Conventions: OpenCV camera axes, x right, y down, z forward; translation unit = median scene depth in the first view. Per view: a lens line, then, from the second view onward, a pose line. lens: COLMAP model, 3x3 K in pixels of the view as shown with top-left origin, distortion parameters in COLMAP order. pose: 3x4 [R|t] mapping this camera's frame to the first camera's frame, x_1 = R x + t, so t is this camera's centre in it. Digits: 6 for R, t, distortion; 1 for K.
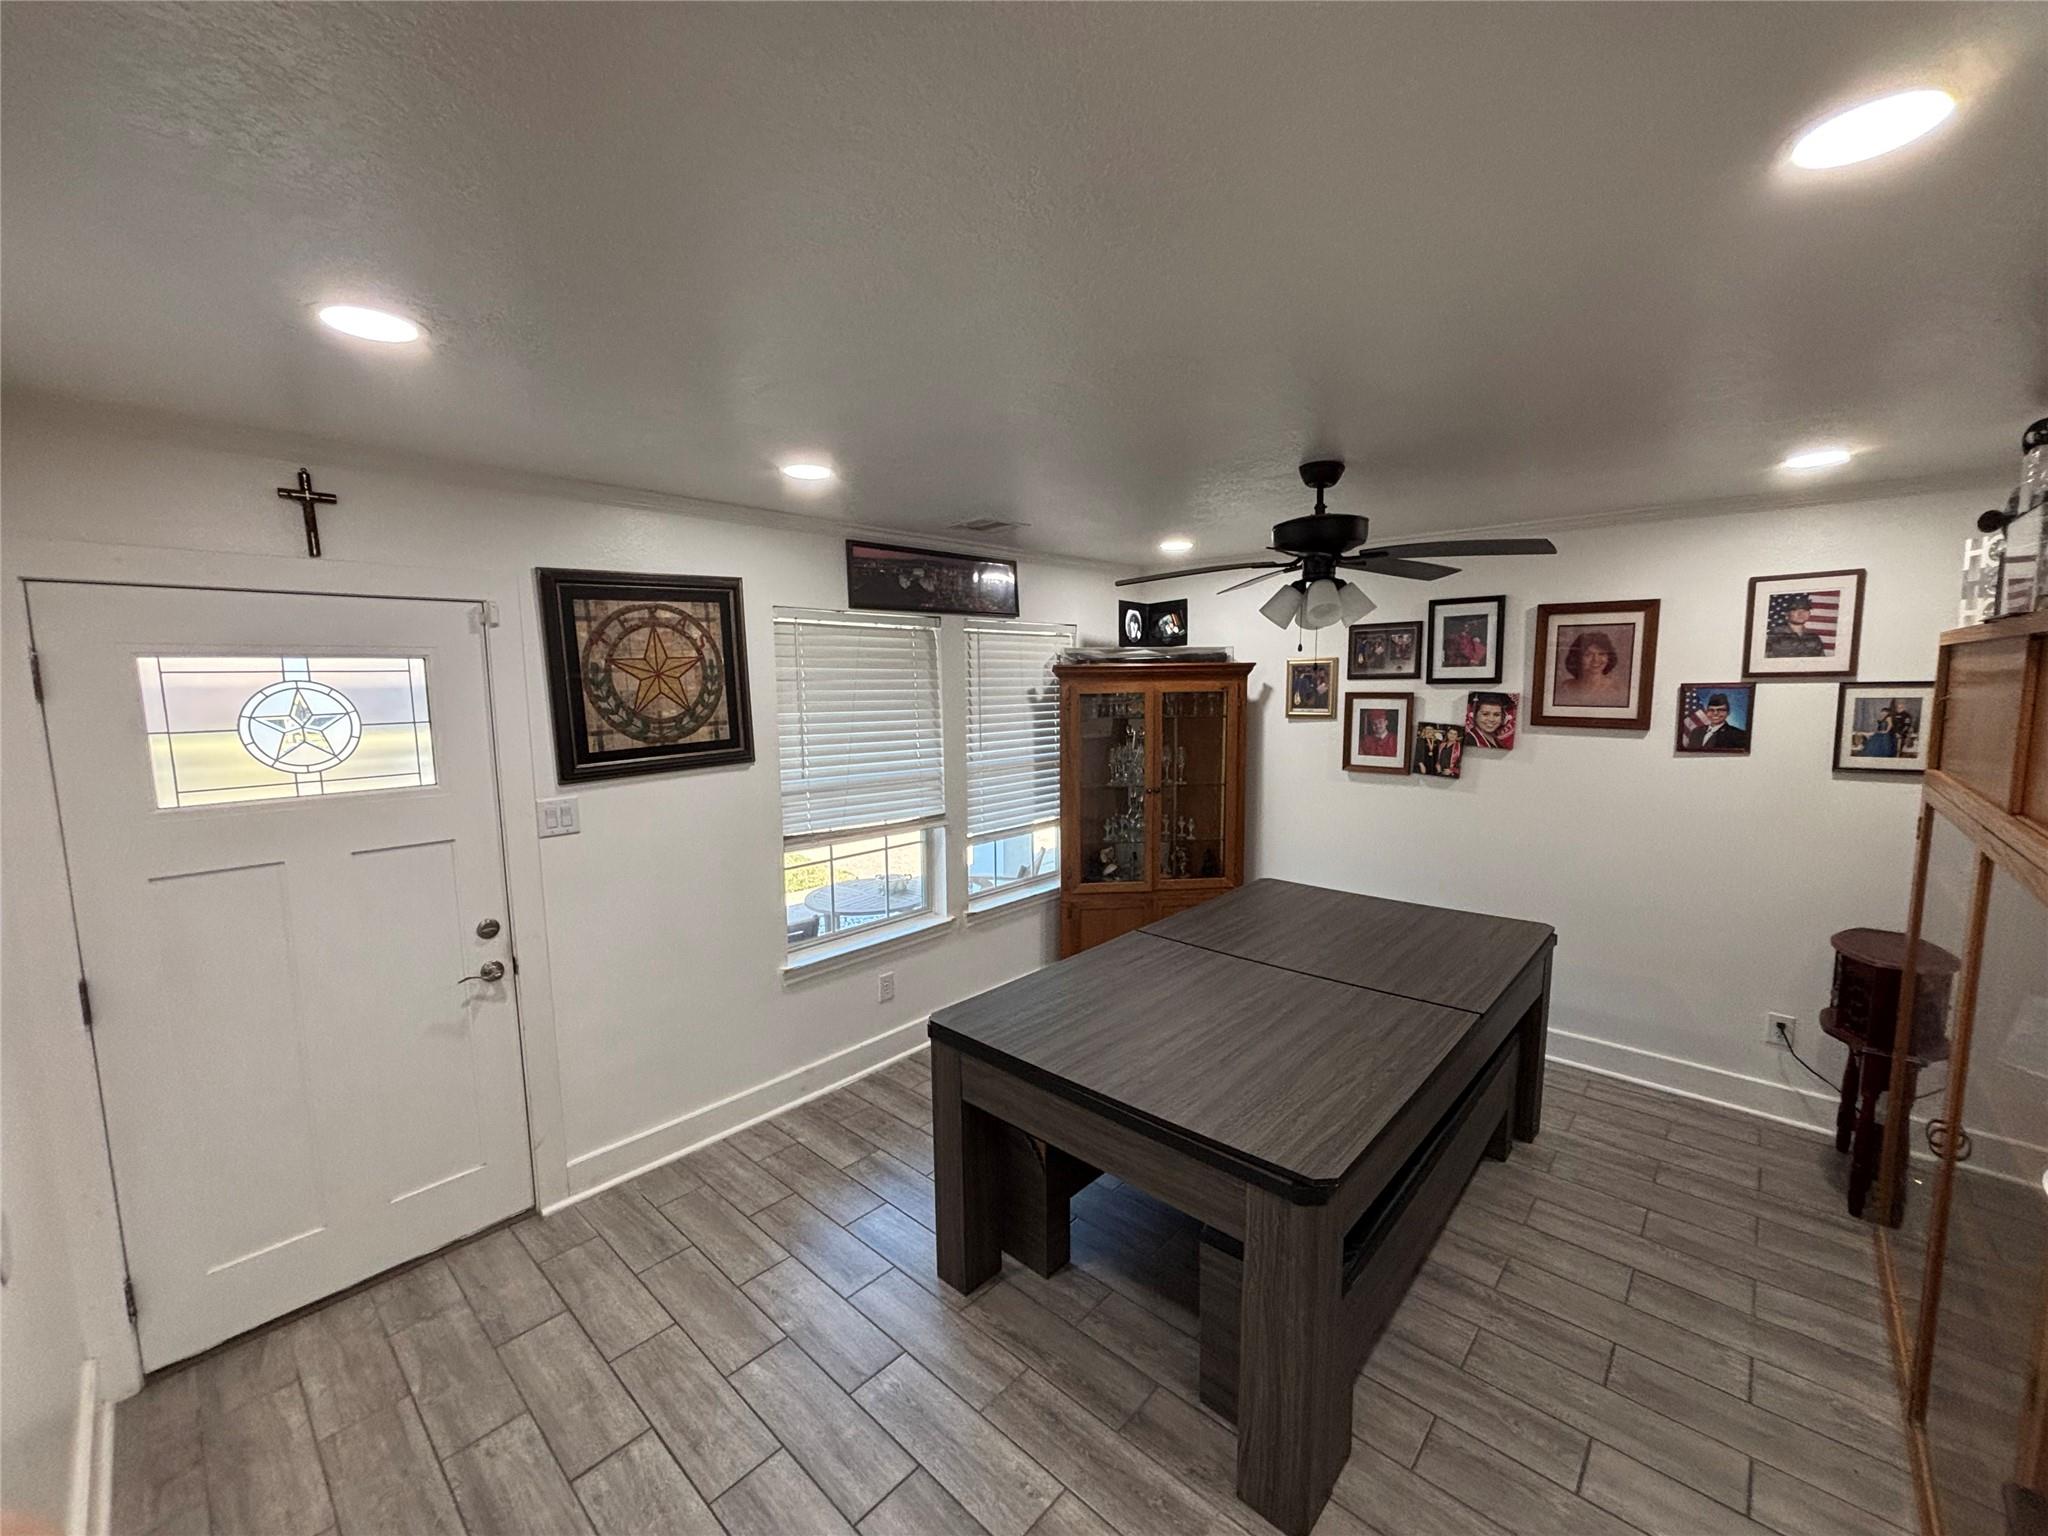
lens RADIAL K [[818.0, 0, 1018.6], [0, 818.0, 774.4], [0, 0, 1]] dist [-0.003315, 0.001019]
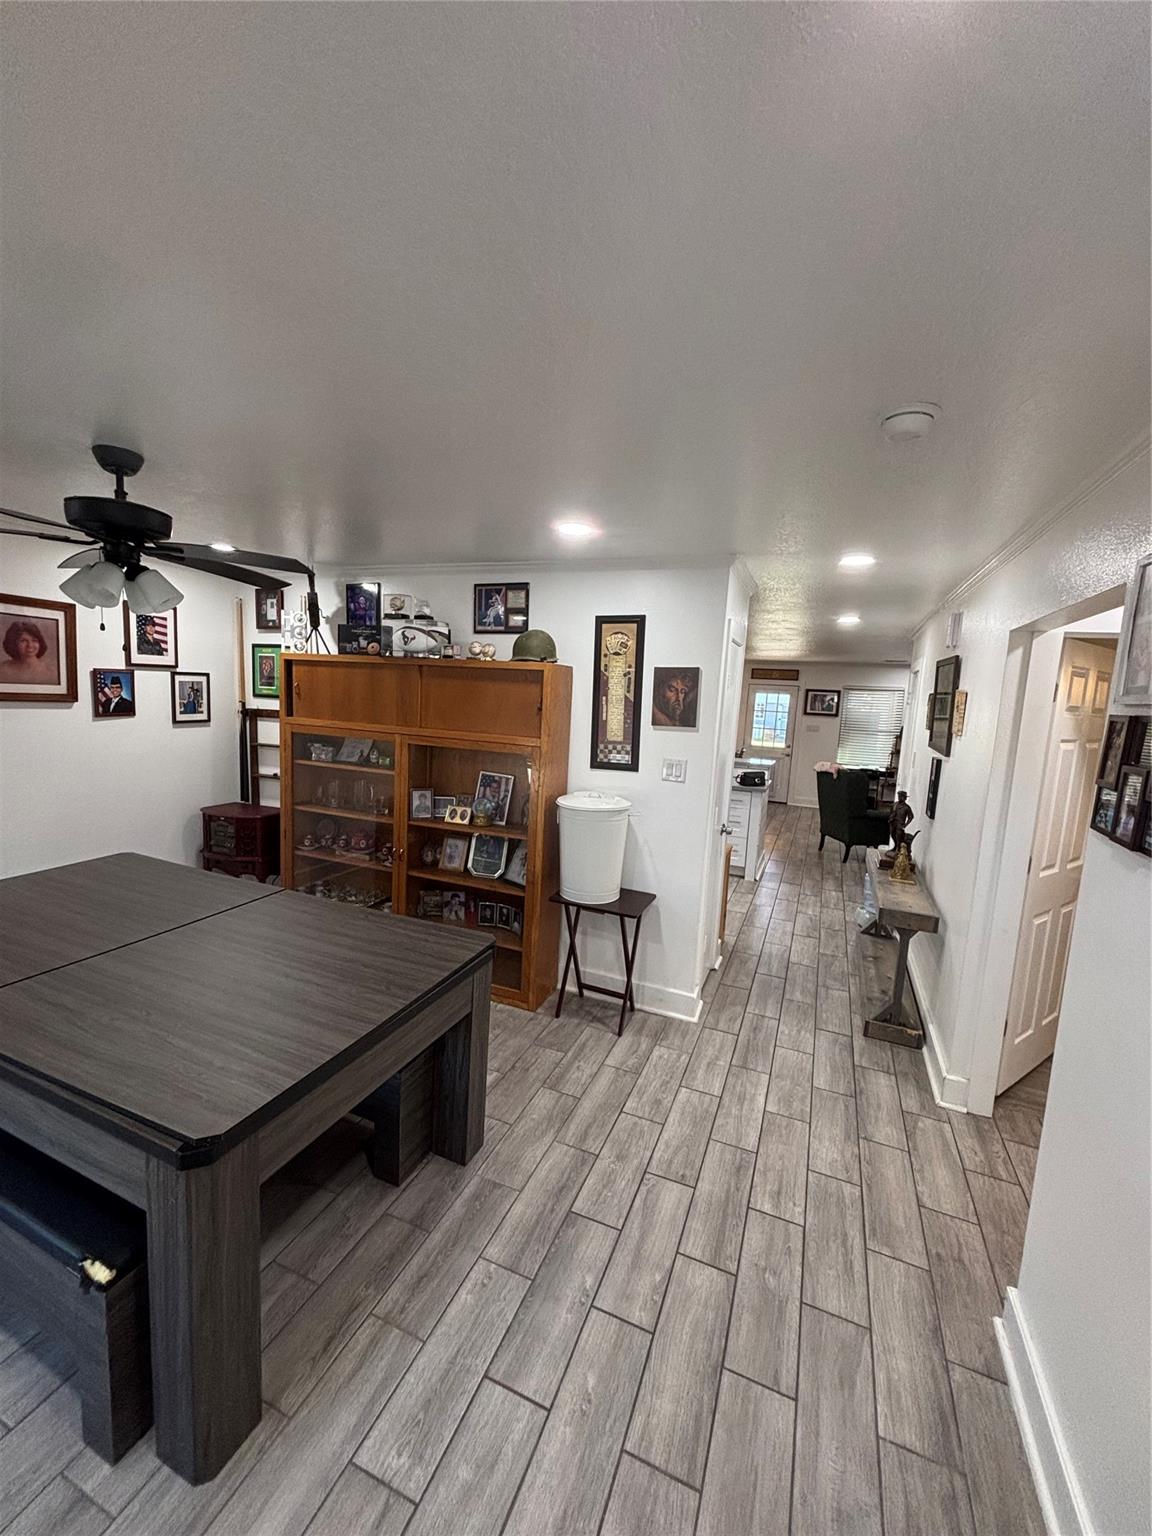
lens RADIAL K [[613.5, 0, 576.0], [0, 613.5, 768.0], [0, 0, 1]] dist [-0.003315, 0.001019]
pose [[-0.349578, -0.122993, 0.928799, -0.516958], [0.062147, 0.986119, 0.153974, -0.058270], [-0.934844, 0.111548, -0.337082, 0.659609]]
